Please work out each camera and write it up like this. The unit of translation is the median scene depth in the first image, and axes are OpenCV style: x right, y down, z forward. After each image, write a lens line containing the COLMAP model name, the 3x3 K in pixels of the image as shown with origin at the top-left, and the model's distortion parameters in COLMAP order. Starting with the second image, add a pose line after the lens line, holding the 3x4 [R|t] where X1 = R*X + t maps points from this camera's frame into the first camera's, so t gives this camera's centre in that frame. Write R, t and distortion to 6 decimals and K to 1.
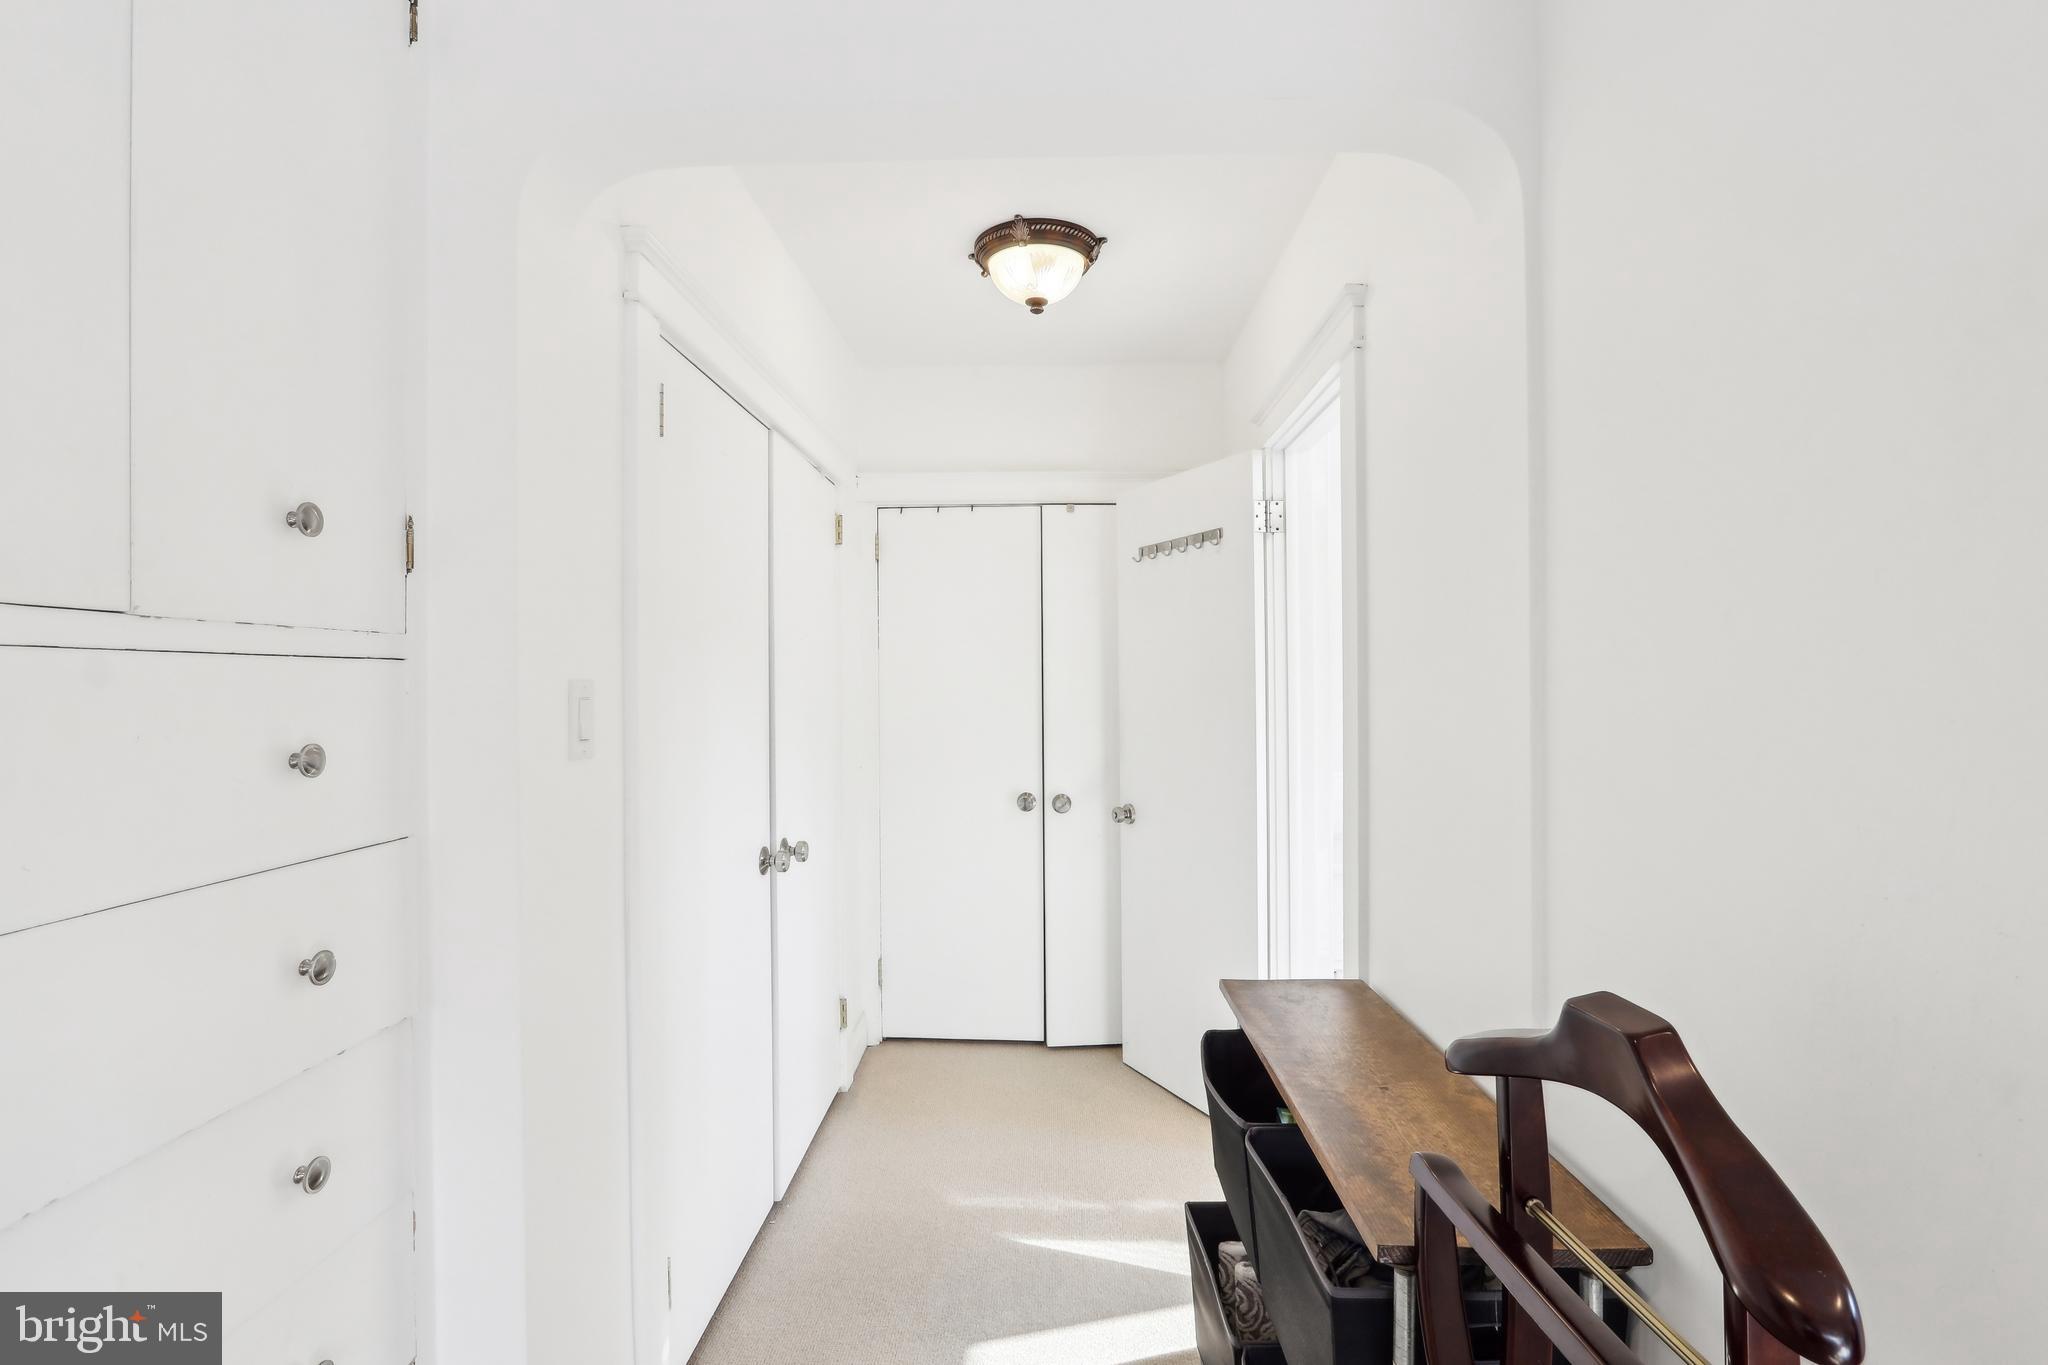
lens RADIAL K [[966.6, 0, 1024.1], [0, 966.6, 681.3], [0, 0, 1]] dist [-0.024273, 0.003165]
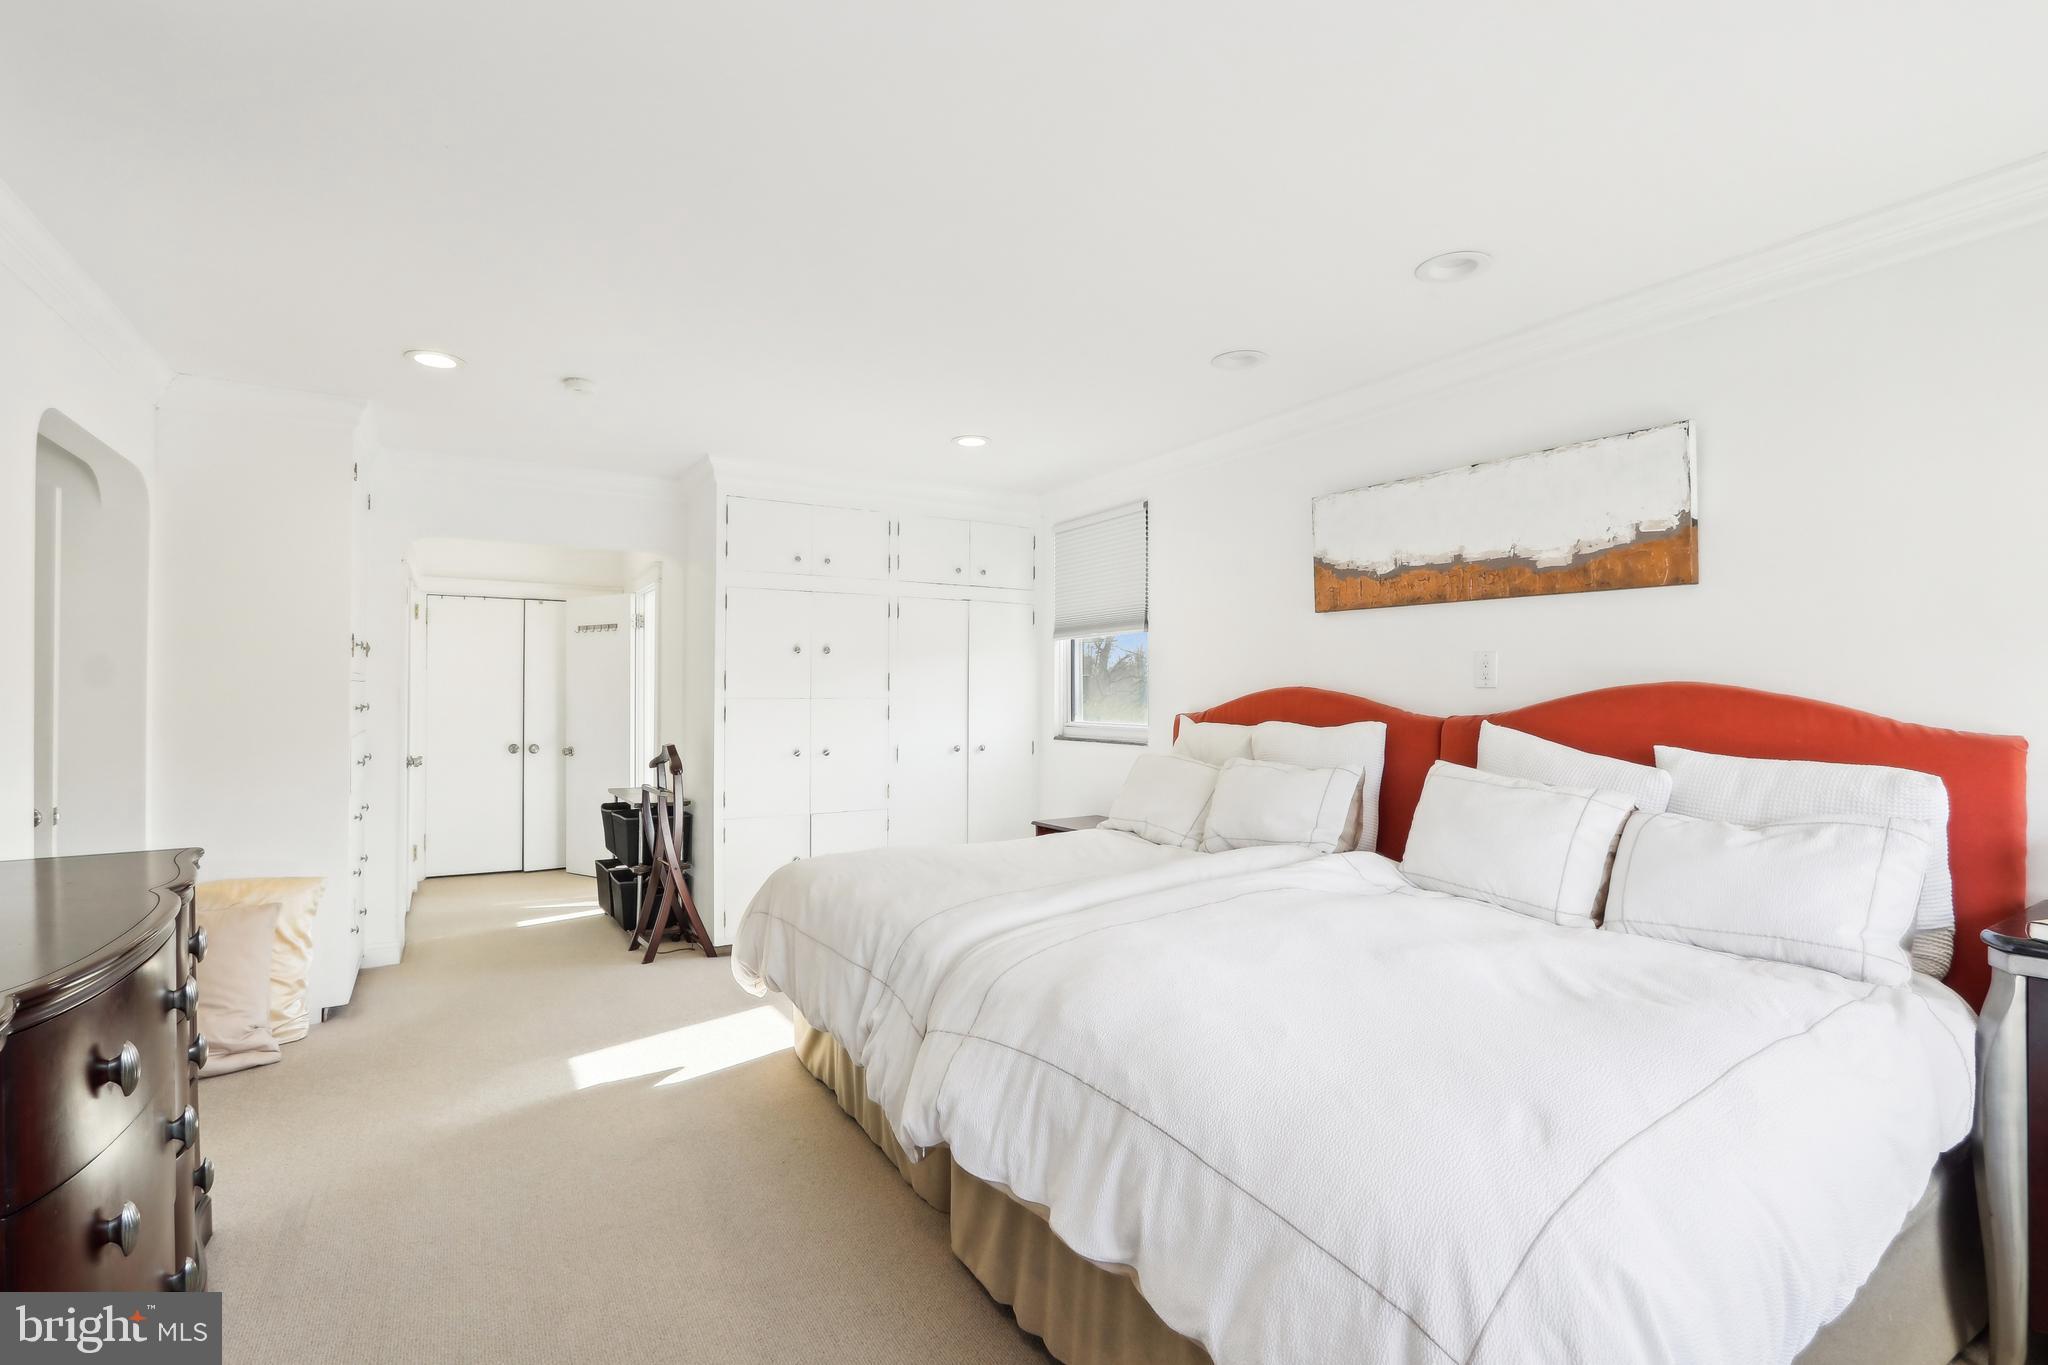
lens RADIAL K [[966.6, 0, 1029.6], [0, 966.6, 678.1], [0, 0, 1]] dist [-0.024273, 0.003165]
pose [[0.840140, 0.013439, 0.542203, -0.179682], [-0.007912, 0.999890, -0.012523, -0.003021], [-0.542312, 0.006231, 0.840154, -1.239266]]
